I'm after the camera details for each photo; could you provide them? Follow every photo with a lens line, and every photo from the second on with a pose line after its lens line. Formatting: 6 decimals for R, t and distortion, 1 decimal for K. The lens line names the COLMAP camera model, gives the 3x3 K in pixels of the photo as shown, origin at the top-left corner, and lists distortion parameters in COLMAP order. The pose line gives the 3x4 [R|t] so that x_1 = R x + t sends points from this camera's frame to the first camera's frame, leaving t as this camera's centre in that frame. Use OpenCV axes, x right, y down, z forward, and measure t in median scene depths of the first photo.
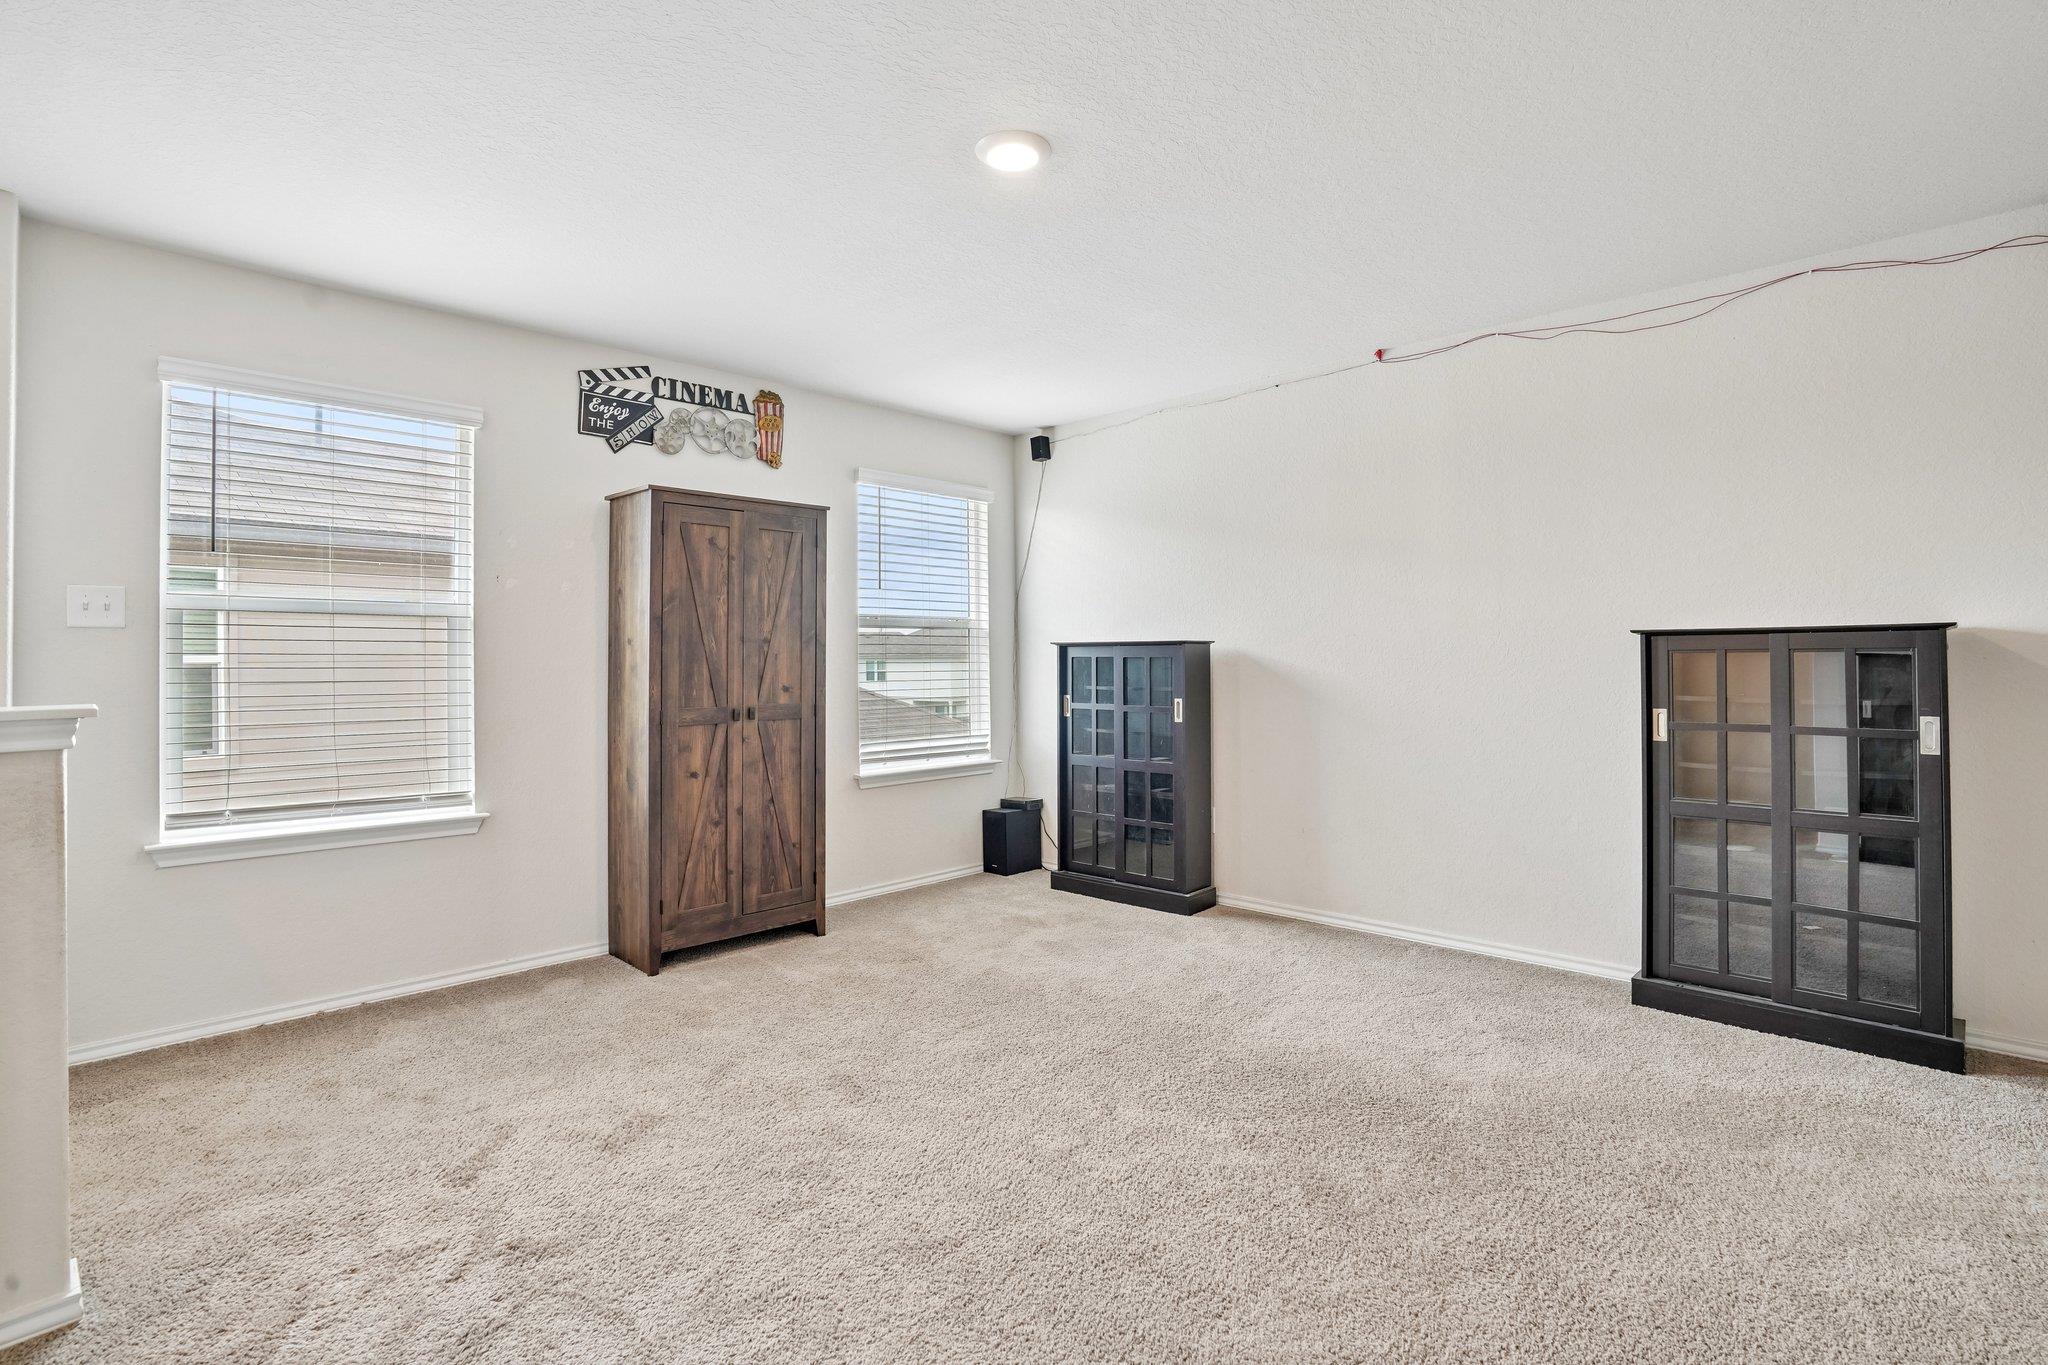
lens RADIAL K [[960.4, 0, 1017.6], [0, 960.4, 670.3], [0, 0, 1]] dist [-0.073214, 0.033071]
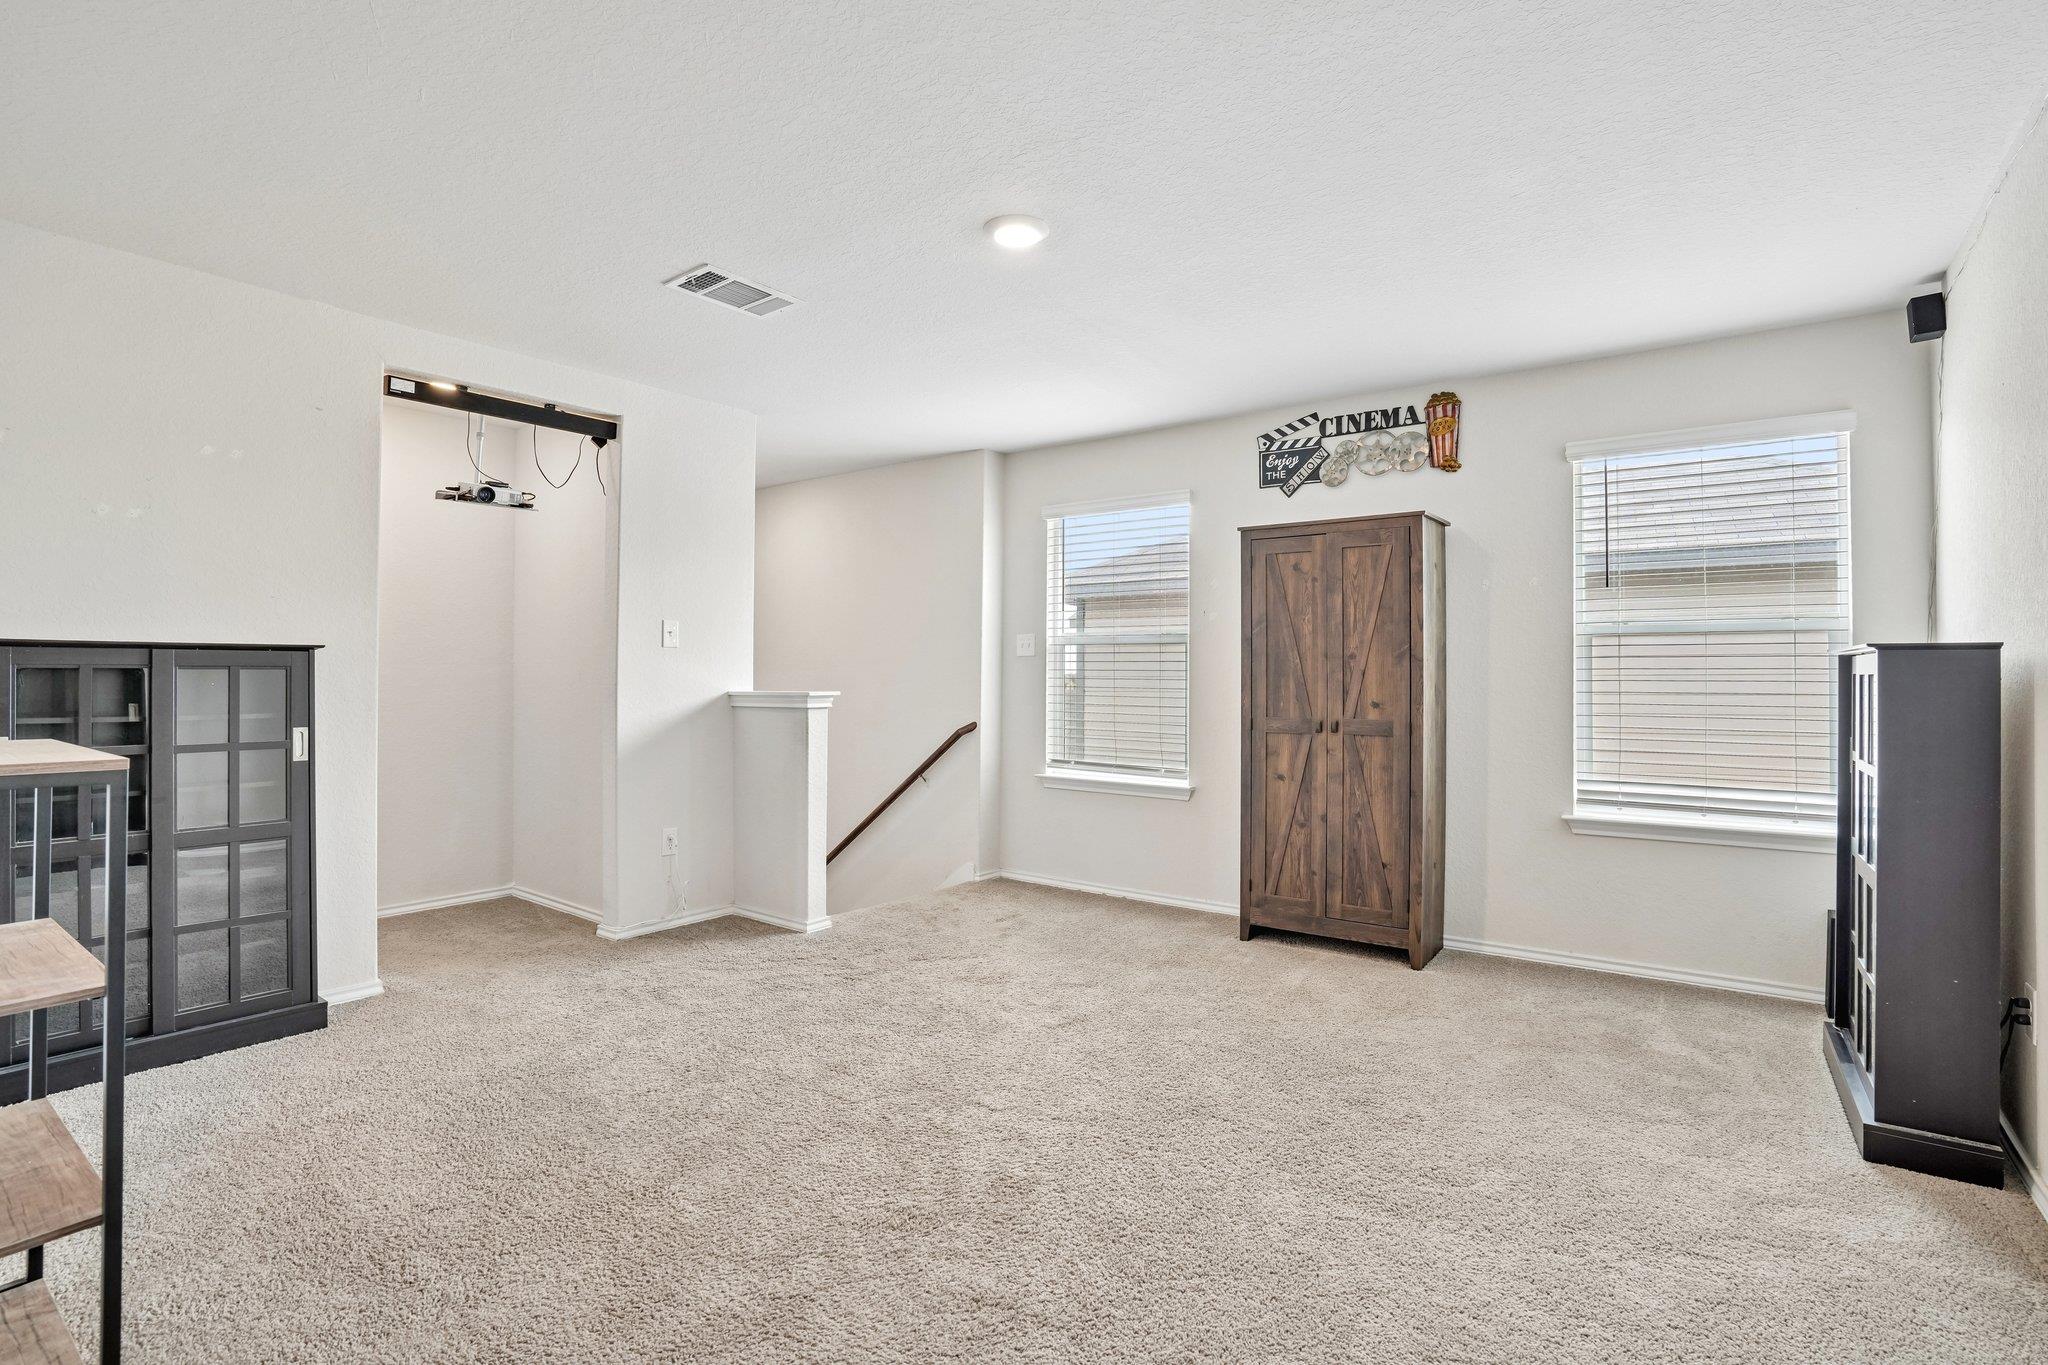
lens RADIAL K [[943.5, 0, 1028.6], [0, 943.5, 702.8], [0, 0, 1]] dist [-0.048584, 0.016778]
pose [[0.151734, 0.031411, -0.987922, 0.670052], [-0.017118, 0.999429, 0.029148, -0.005001], [0.988273, 0.012489, 0.152185, 0.505989]]
